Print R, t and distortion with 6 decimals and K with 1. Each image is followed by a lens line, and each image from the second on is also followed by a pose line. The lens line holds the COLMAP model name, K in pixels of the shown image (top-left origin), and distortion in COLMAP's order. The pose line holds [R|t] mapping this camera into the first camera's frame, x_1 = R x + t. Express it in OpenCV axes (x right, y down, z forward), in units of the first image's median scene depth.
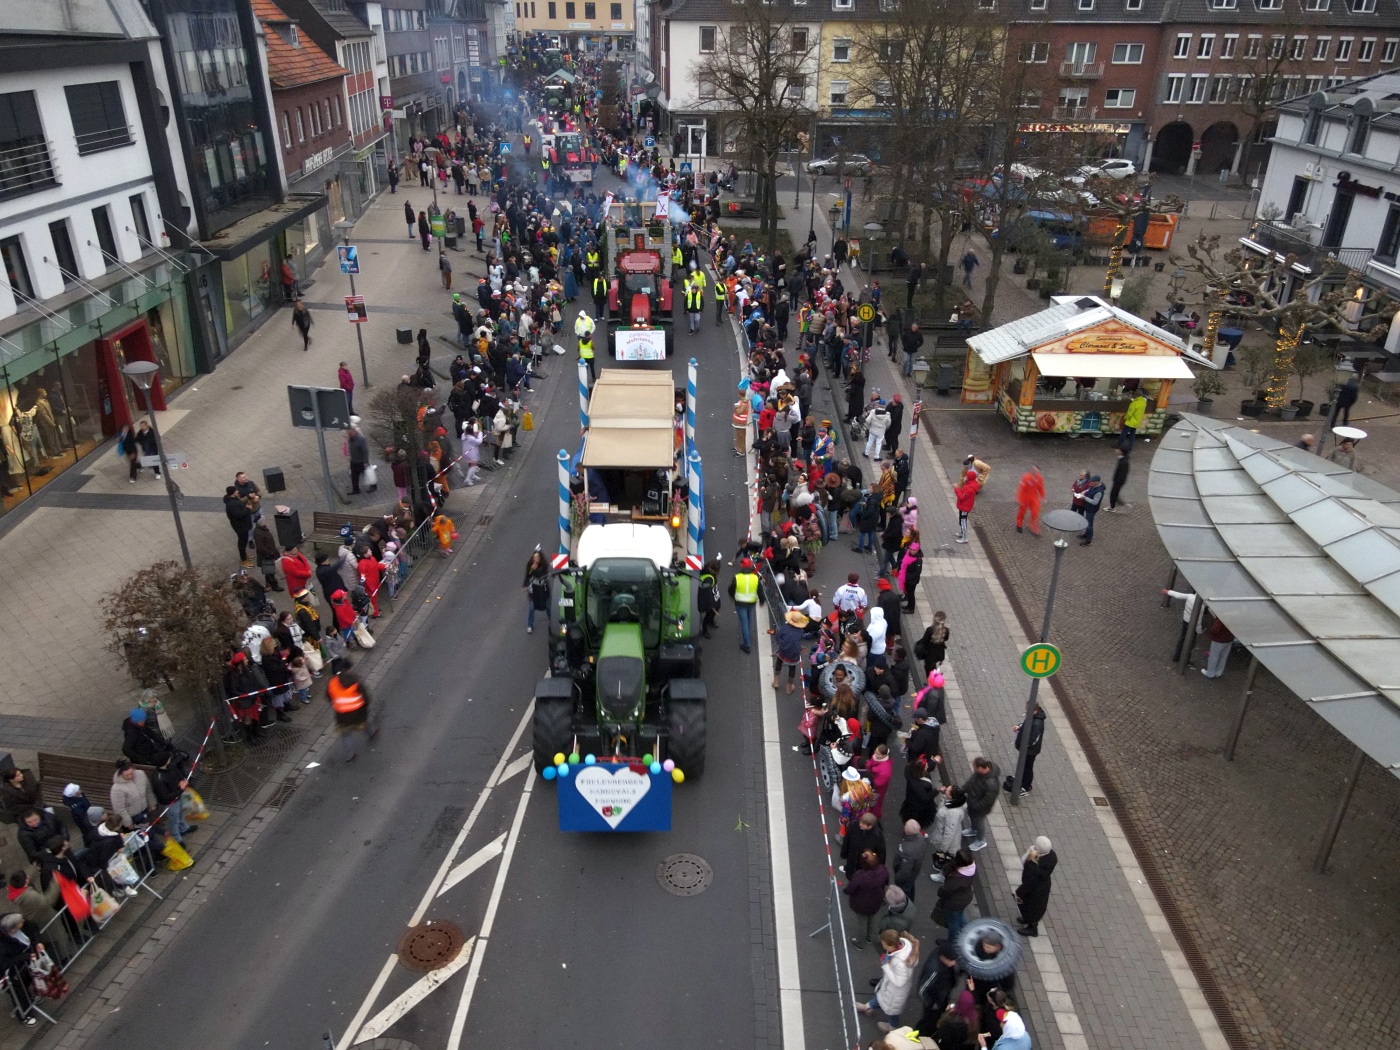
lens RADIAL K [[1030.2, 0, 700.0], [0, 1030.2, 525.0], [0, 0, 1]] dist [0.022284, -0.003410]
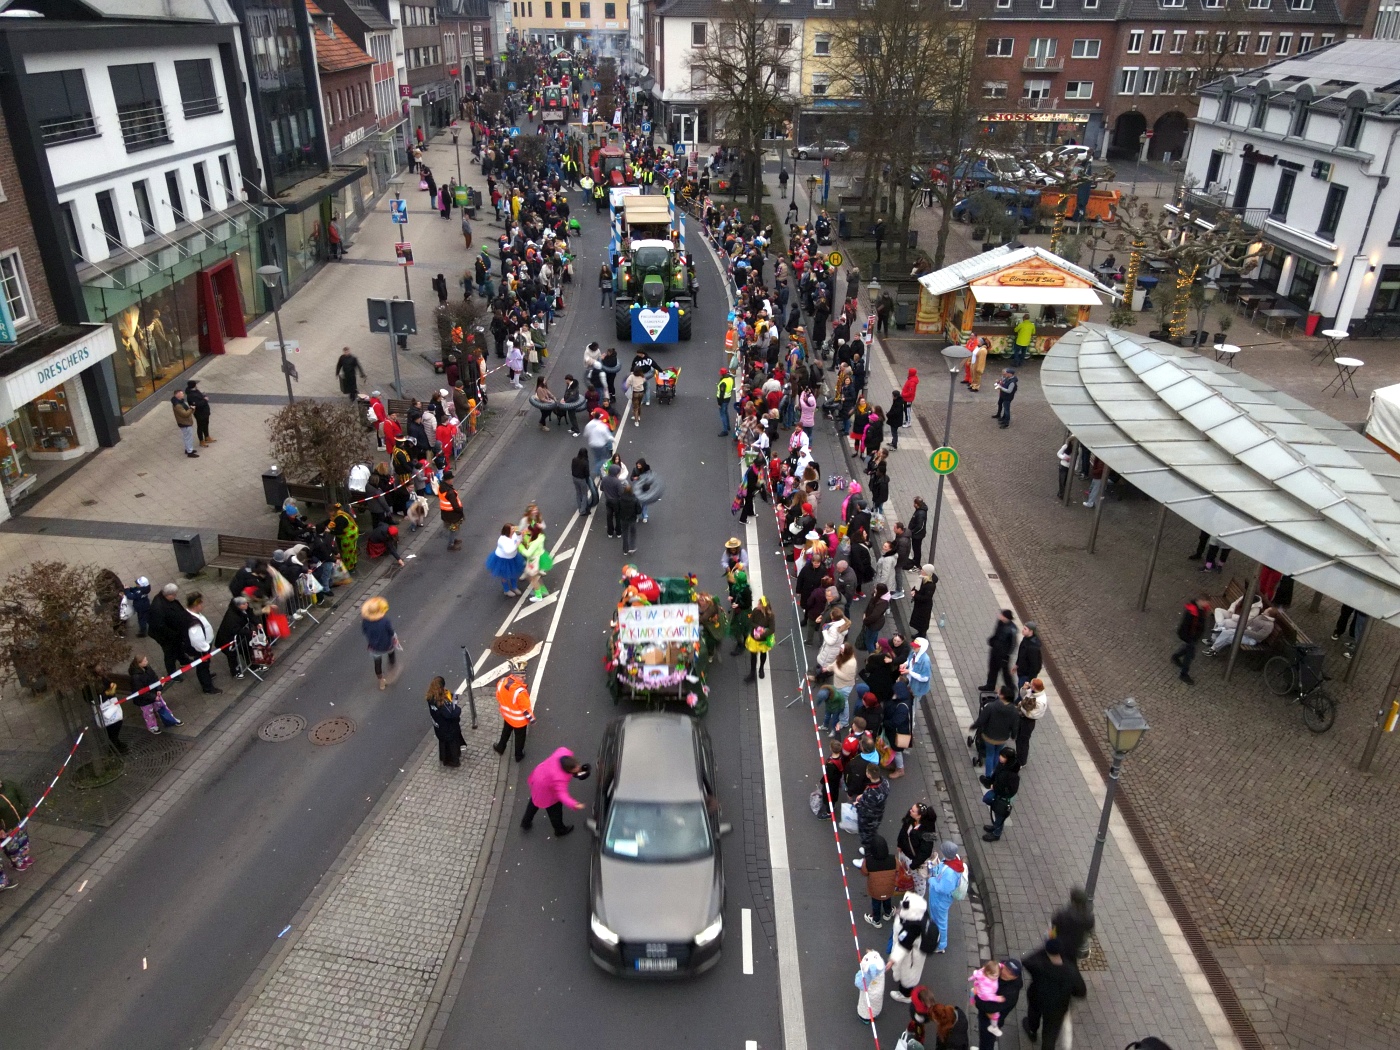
lens RADIAL K [[1030.2, 0, 700.0], [0, 1030.2, 525.0], [0, 0, 1]] dist [0.022284, -0.003410]
pose [[0.999957, -0.002039, 0.009062, -0.004877], [0.002056, 0.999996, -0.001831, 0.088119], [-0.009058, 0.001850, 0.999957, -0.156792]]
